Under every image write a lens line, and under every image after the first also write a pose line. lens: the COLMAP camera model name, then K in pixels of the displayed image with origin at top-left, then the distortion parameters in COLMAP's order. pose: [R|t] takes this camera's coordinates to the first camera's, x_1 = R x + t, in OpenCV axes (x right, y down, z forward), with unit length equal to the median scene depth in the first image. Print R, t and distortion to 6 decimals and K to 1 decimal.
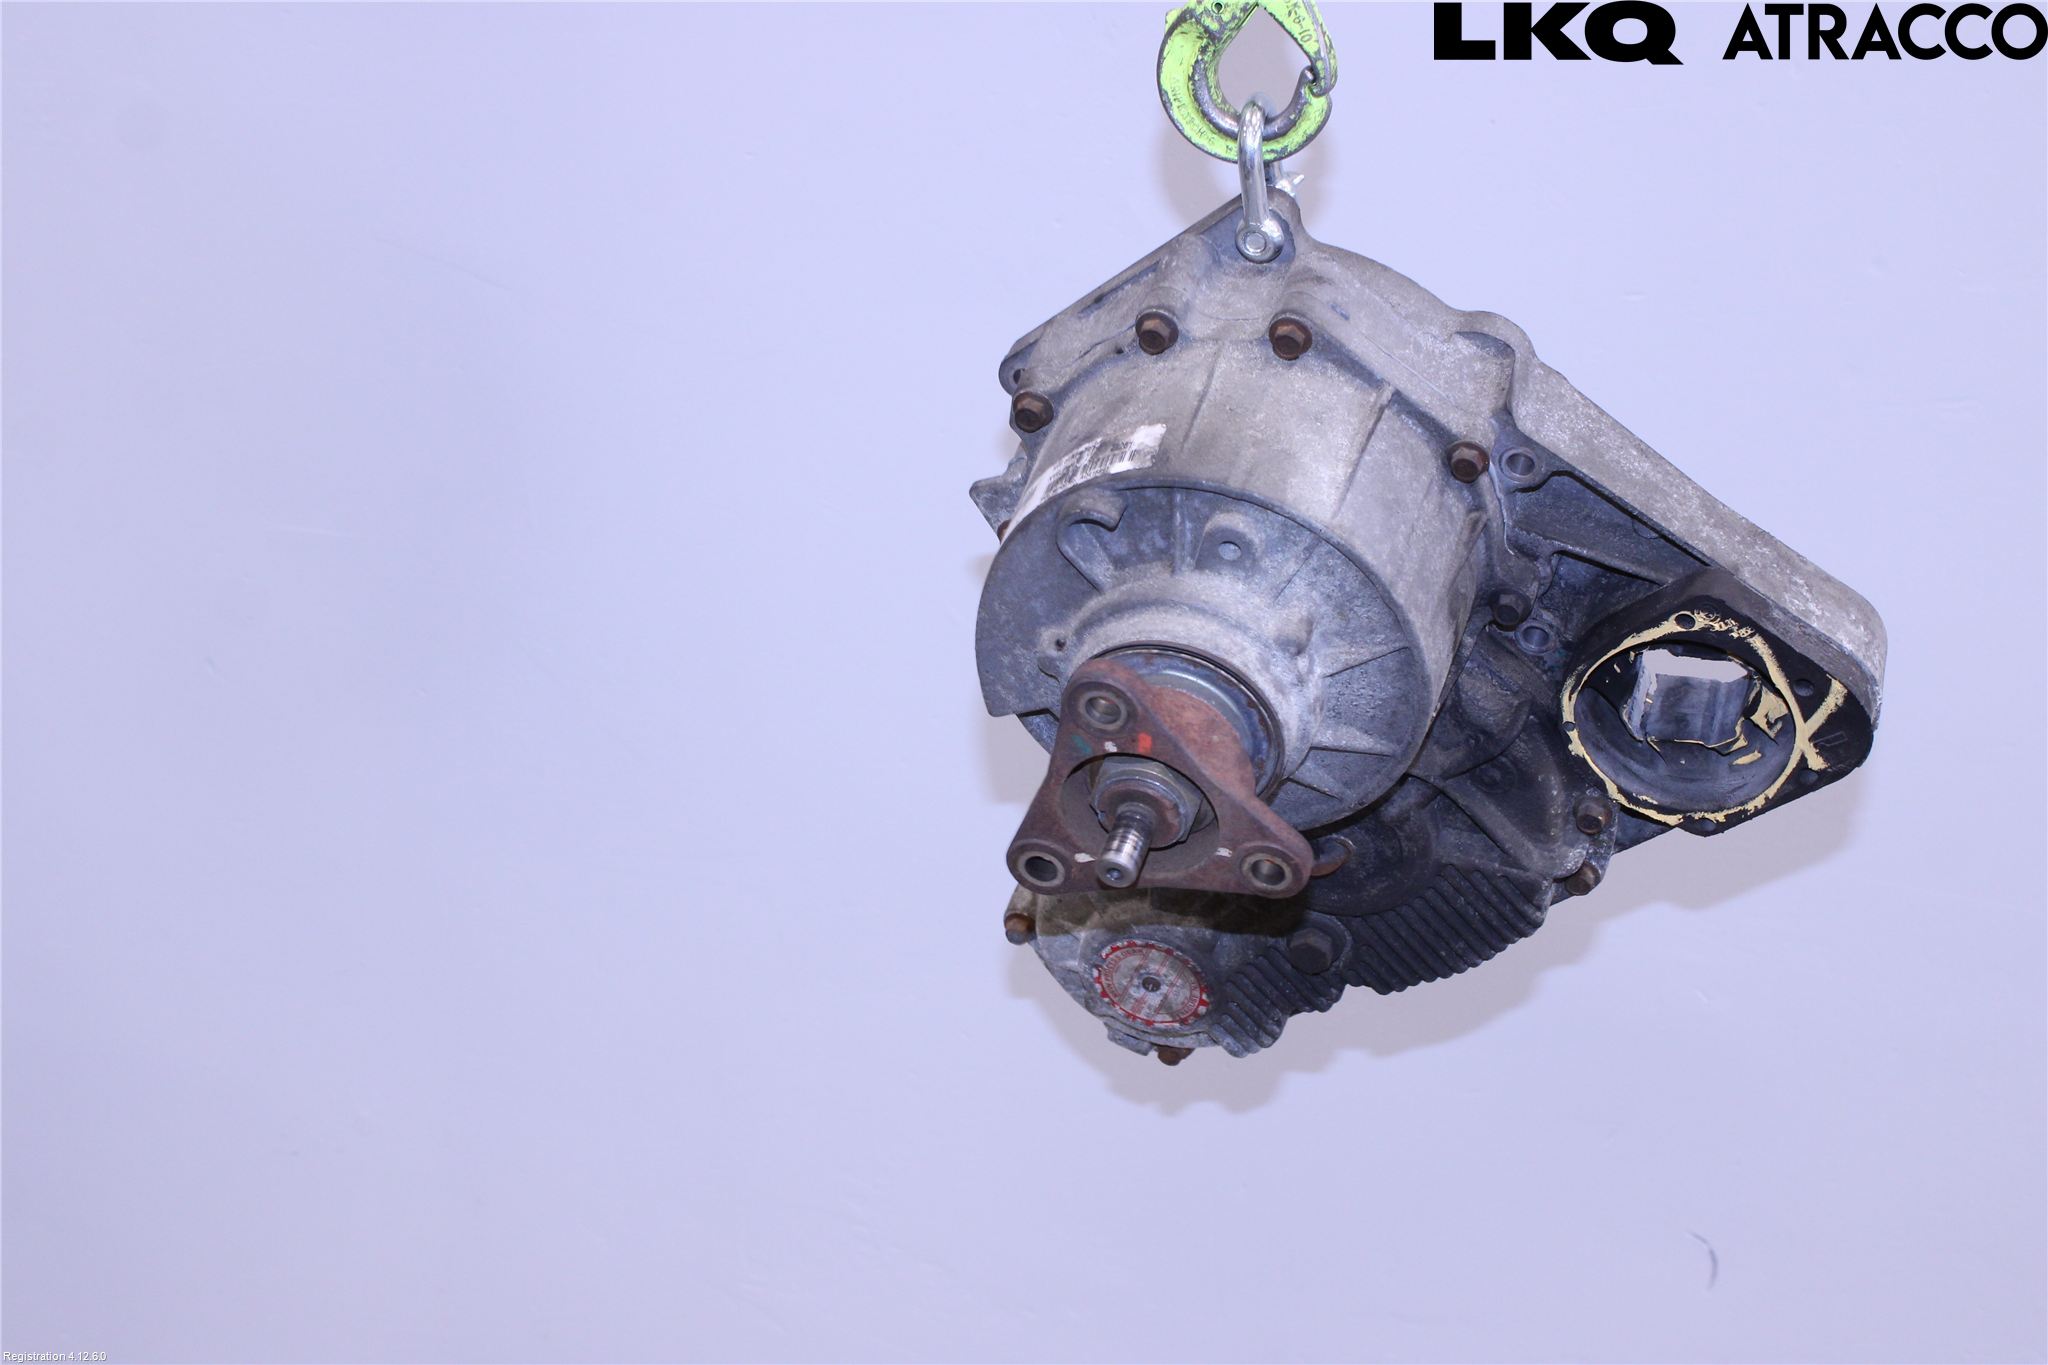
lens RADIAL K [[3154.9, 0, 1026.3], [0, 3154.9, 687.4], [0, 0, 1]] dist [-0.065287, 0.000000]
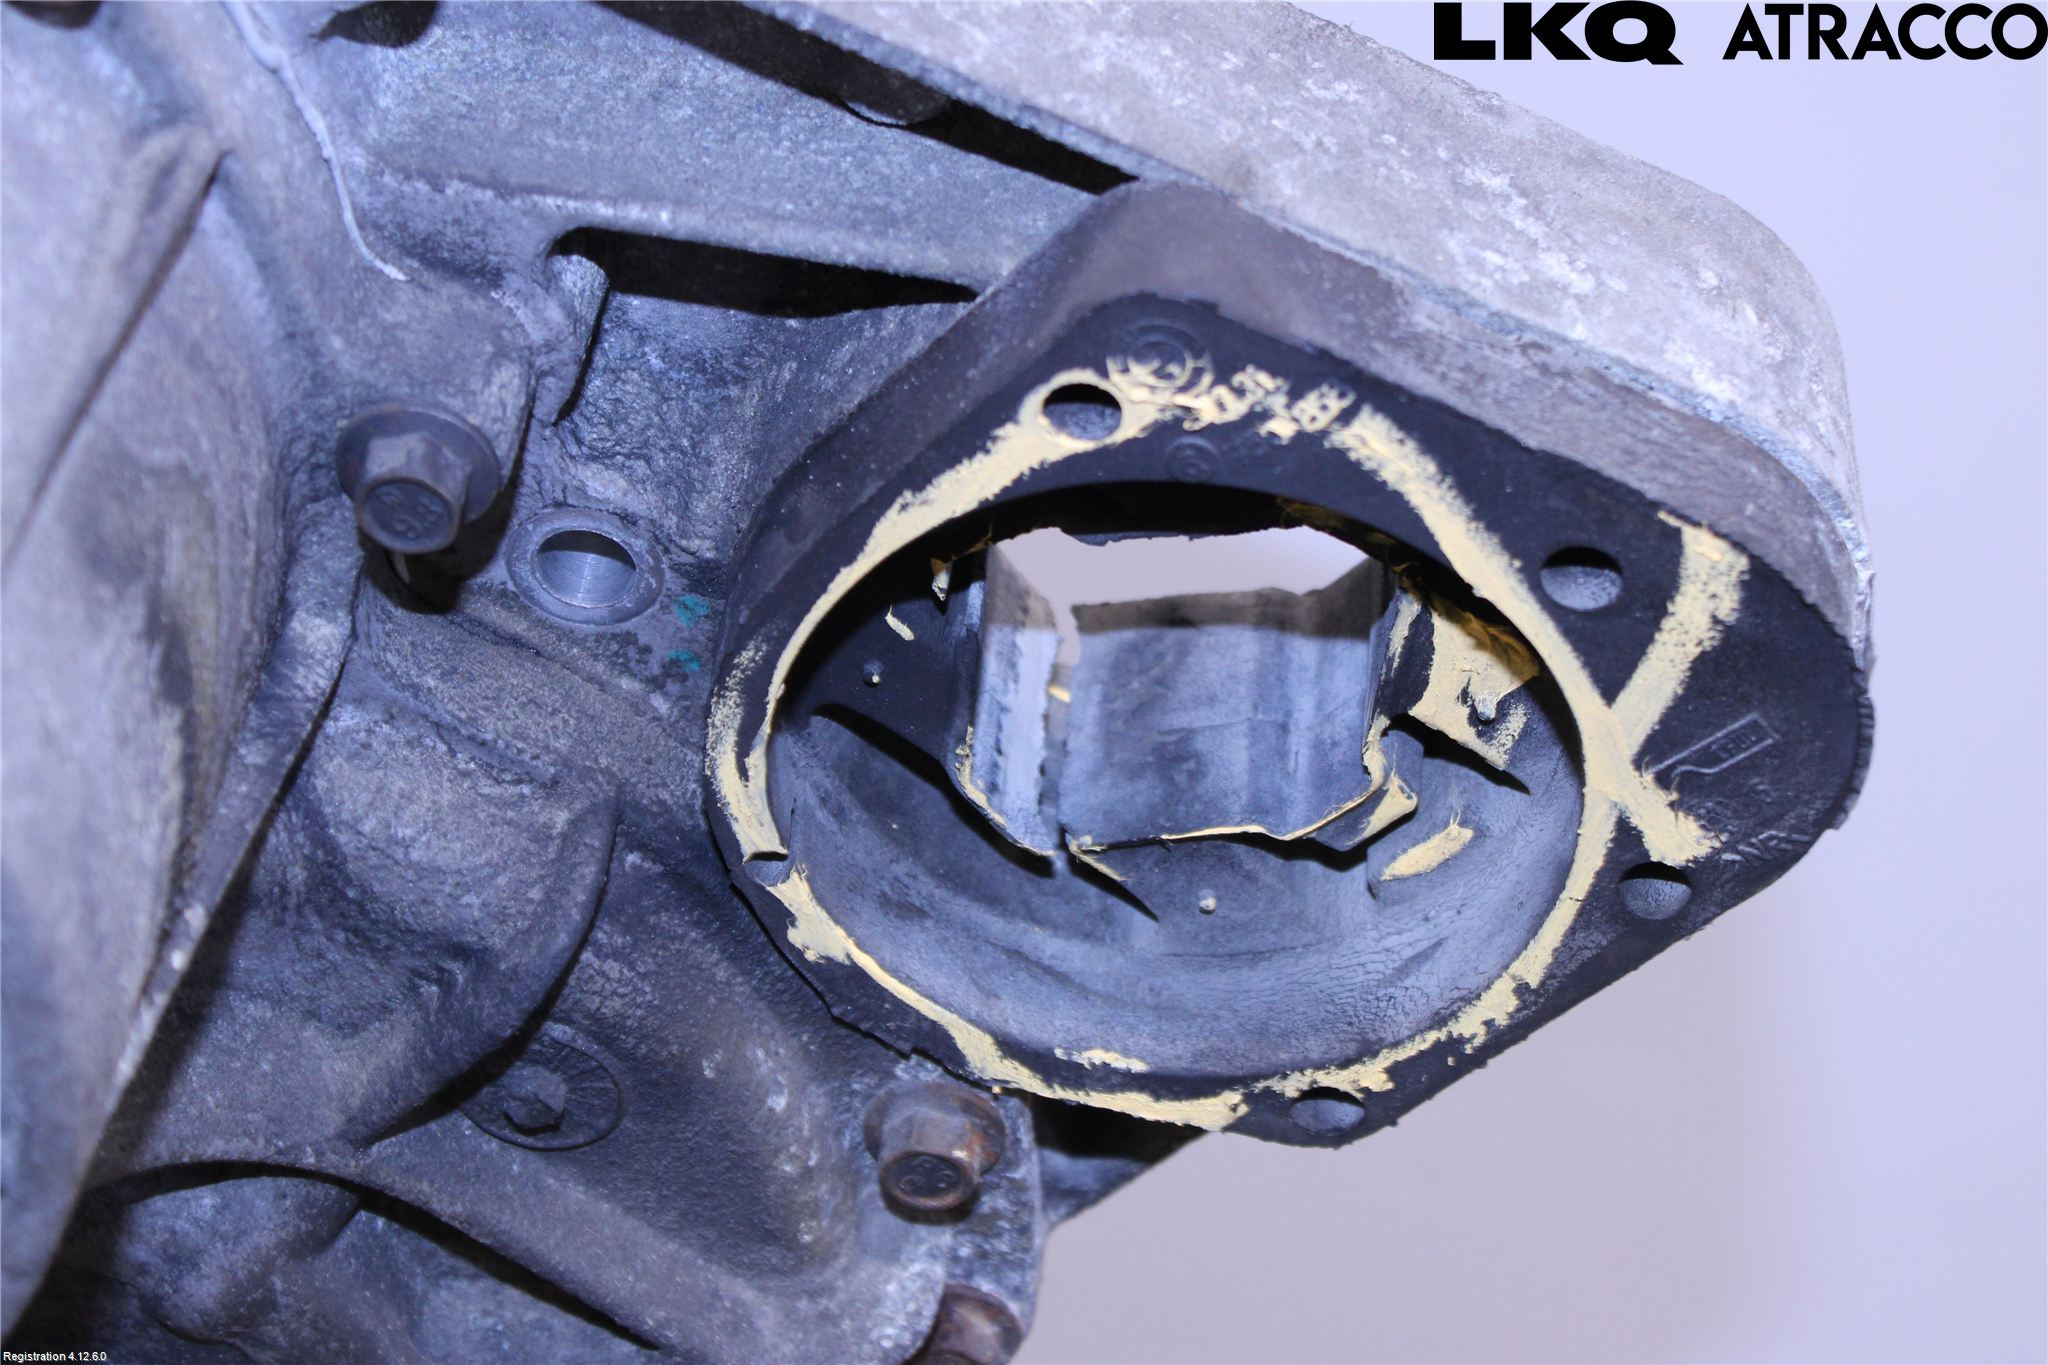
lens RADIAL K [[4364.3, 0, 1023.5], [0, 4364.3, 680.7], [0, 0, 1]] dist [-0.068220, 0.000000]
pose [[0.974790, -0.189796, 0.117312, 0.155726], [0.187742, 0.981807, 0.028424, -0.010273], [-0.120573, -0.005683, 0.992688, 0.636294]]
